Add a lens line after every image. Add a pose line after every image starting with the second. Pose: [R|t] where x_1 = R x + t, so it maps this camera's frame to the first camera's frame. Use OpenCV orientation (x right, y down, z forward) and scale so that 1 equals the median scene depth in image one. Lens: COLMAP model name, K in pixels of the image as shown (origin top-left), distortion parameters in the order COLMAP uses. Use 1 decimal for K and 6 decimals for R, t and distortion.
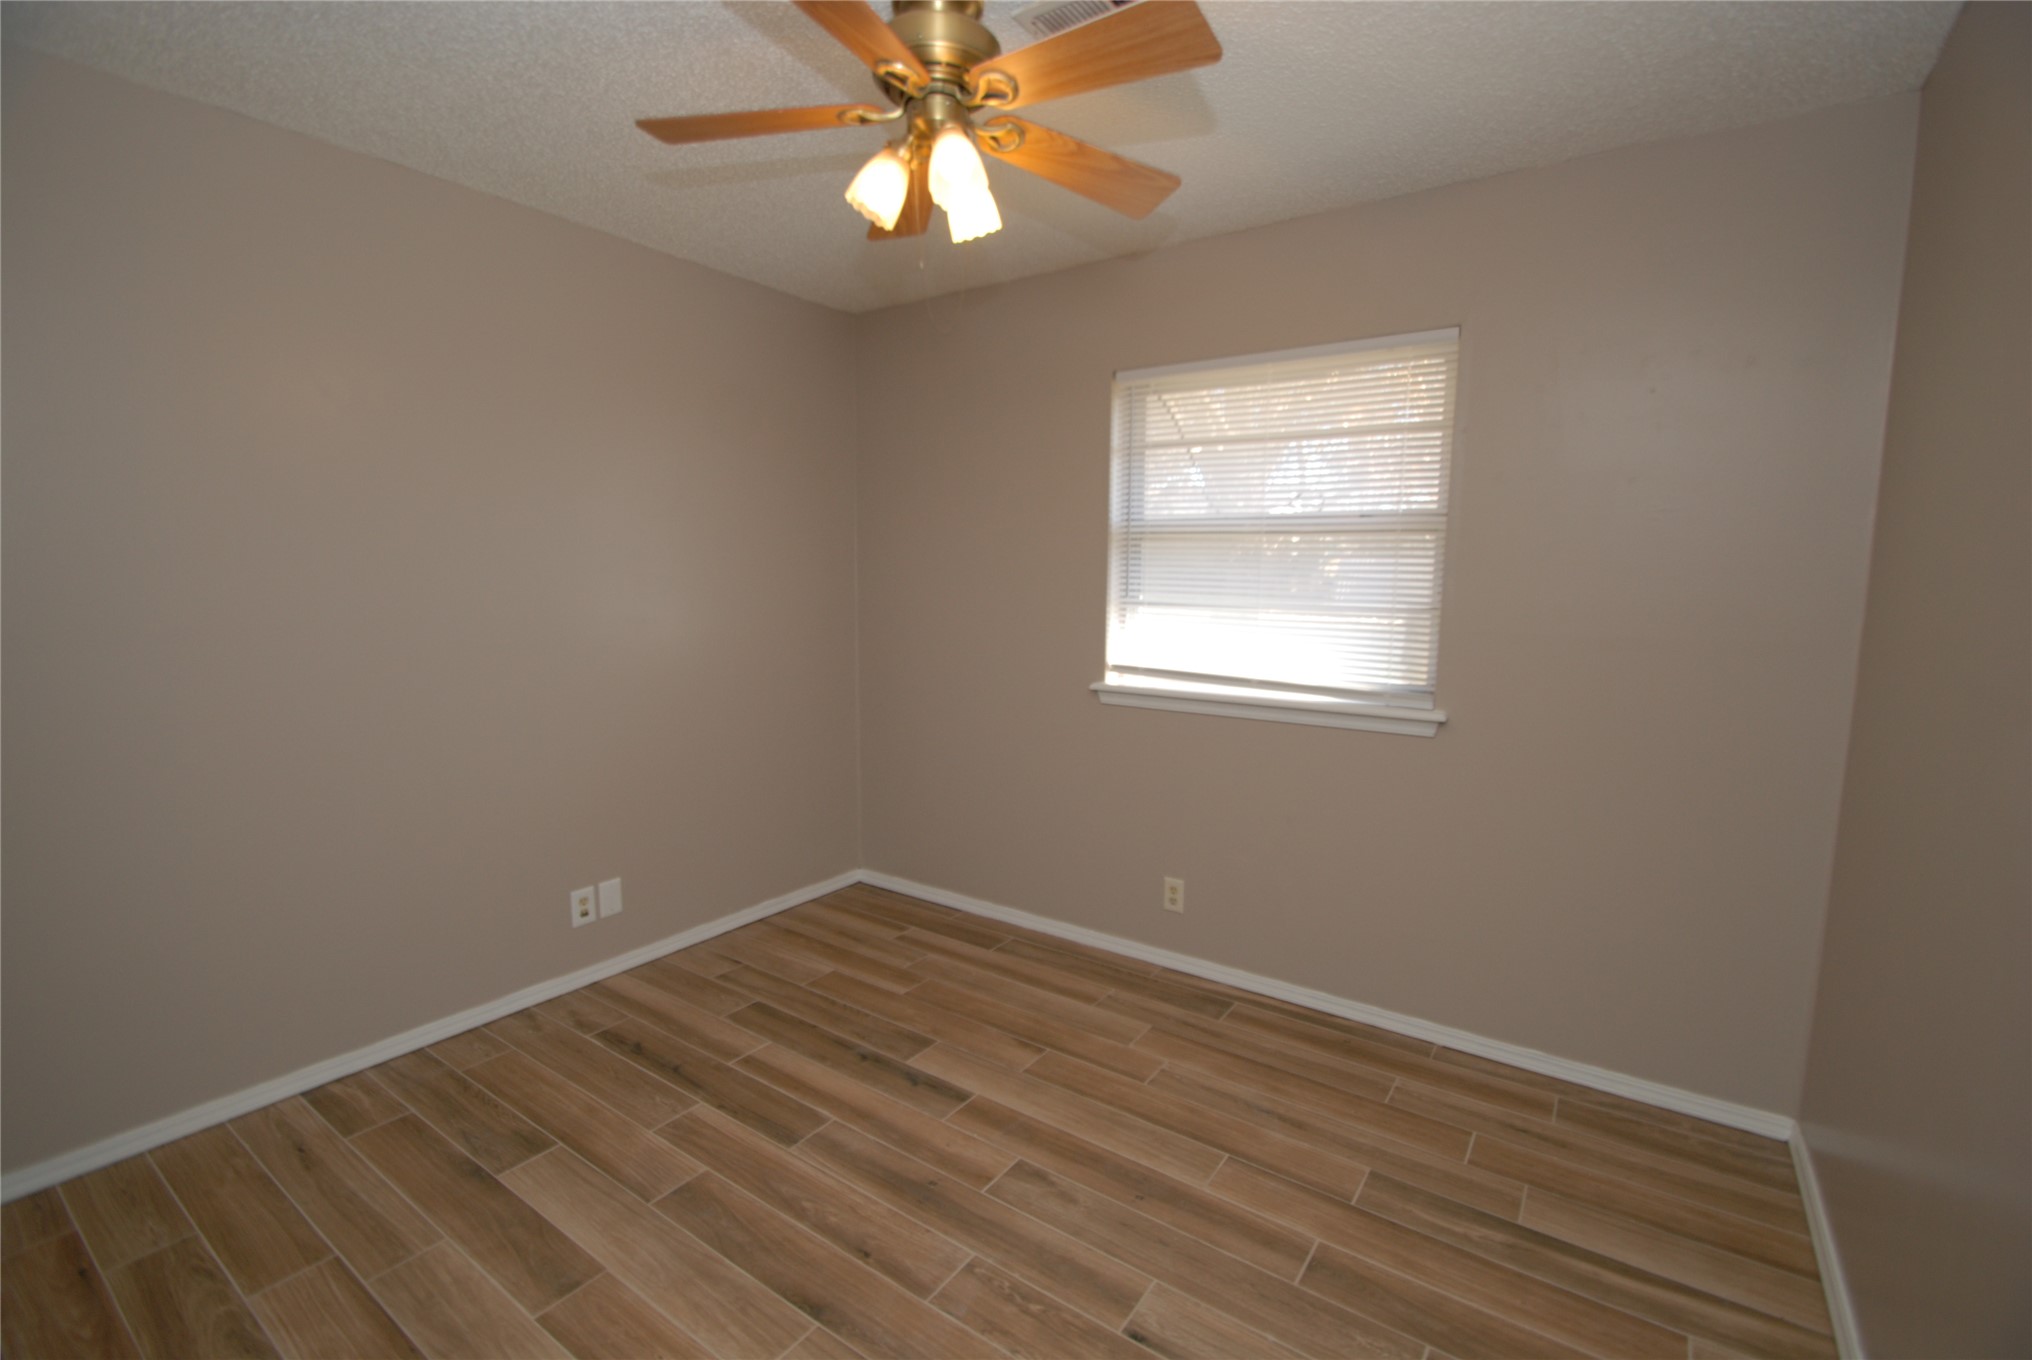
lens RADIAL K [[891.7, 0, 1018.8], [0, 891.7, 678.3], [0, 0, 1]] dist [-0.004225, -0.007722]
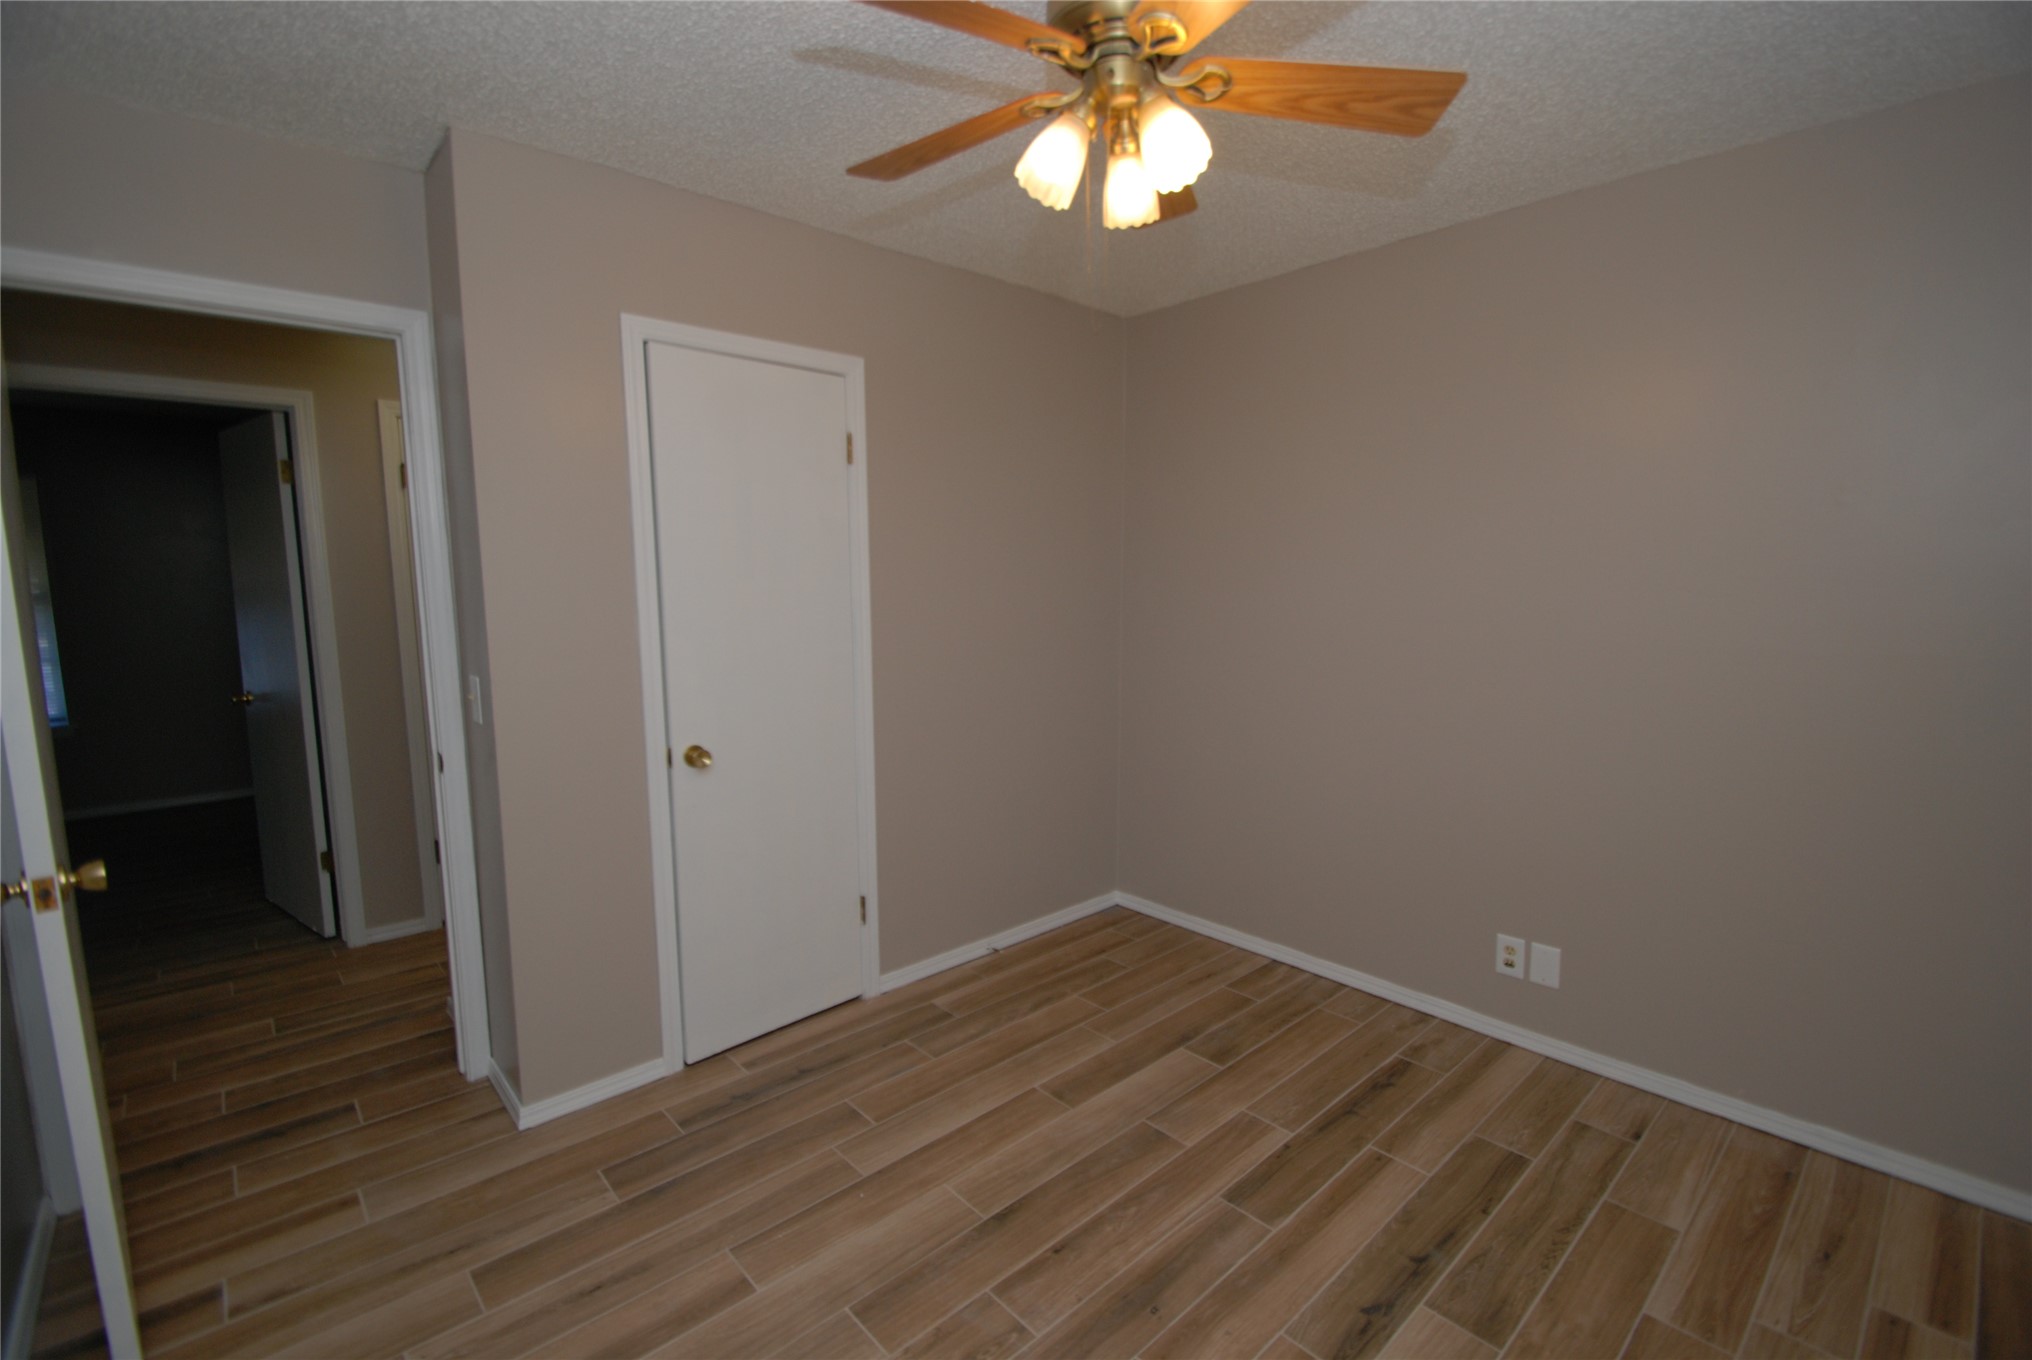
lens RADIAL K [[891.7, 0, 1016.5], [0, 891.7, 682.4], [0, 0, 1]] dist [-0.004225, -0.007722]
pose [[-0.221716, 0.109042, -0.968995, 0.617755], [-0.111287, 0.984405, 0.136239, -0.112815], [0.968740, 0.138043, -0.206123, 0.860554]]
